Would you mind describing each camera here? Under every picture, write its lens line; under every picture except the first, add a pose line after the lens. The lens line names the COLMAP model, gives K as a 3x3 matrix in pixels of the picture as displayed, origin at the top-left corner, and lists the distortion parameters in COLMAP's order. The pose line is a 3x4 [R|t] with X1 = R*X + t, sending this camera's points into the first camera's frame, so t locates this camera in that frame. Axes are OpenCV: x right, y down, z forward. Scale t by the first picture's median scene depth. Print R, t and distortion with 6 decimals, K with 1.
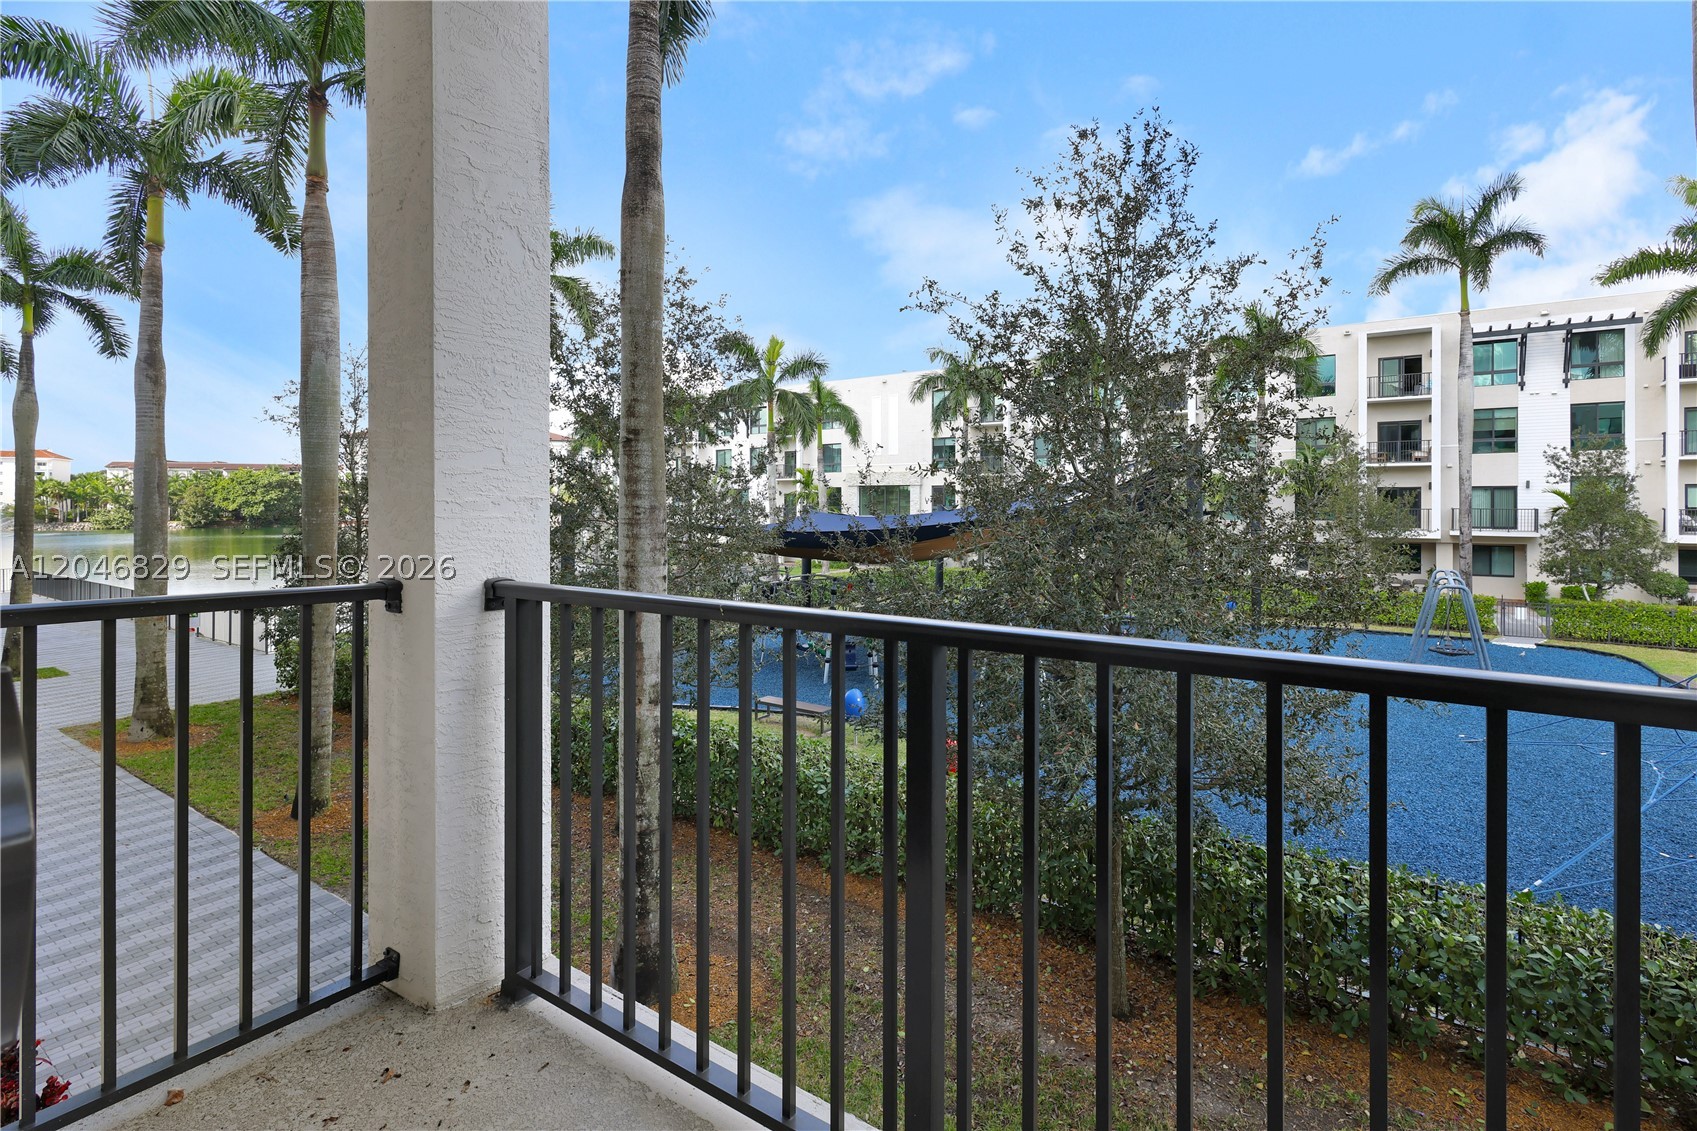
lens RADIAL K [[805.8, 0, 850.7], [0, 805.8, 506.4], [0, 0, 1]] dist [0.002938, -0.001658]
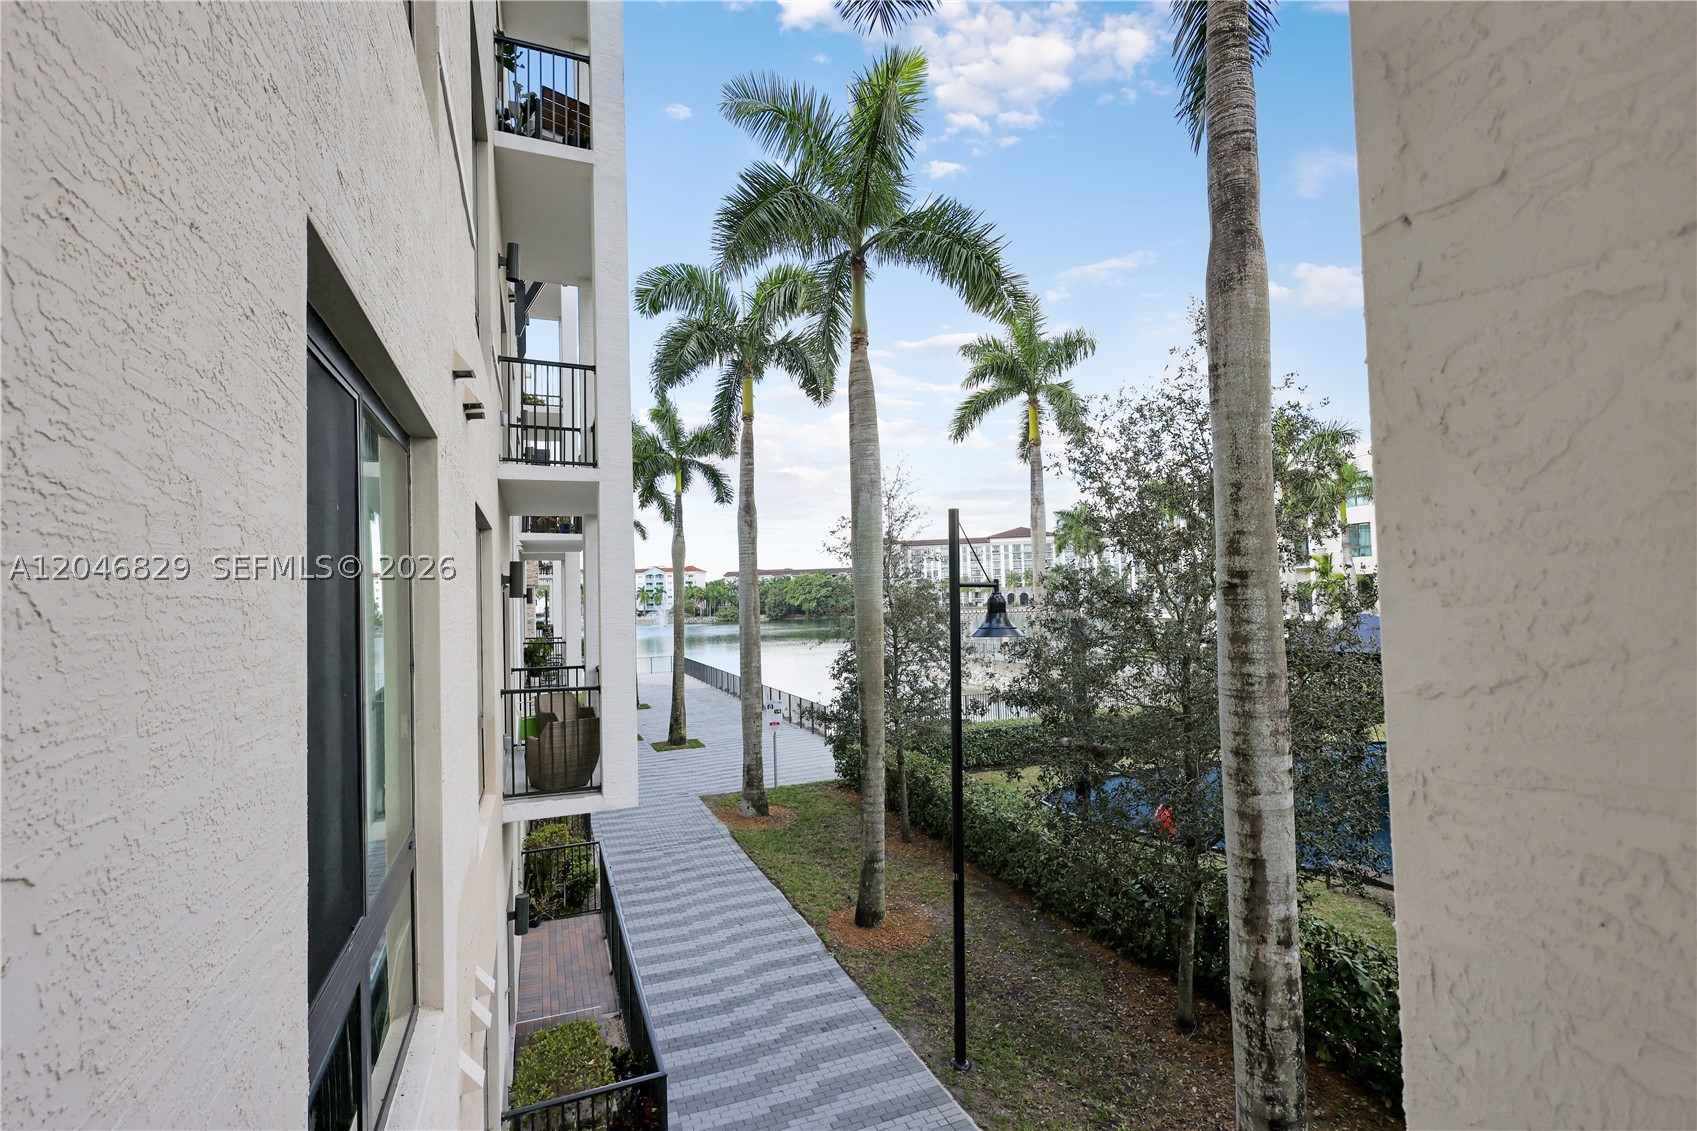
lens RADIAL K [[769.7, 0, 848.5], [0, 769.7, 565.5], [0, 0, 1]] dist [0.001854, 0.000420]
pose [[0.832698, -0.045770, -0.551832, -0.110841], [0.026656, 0.998736, -0.042615, -0.050393], [0.553085, 0.020776, 0.832866, 0.127351]]
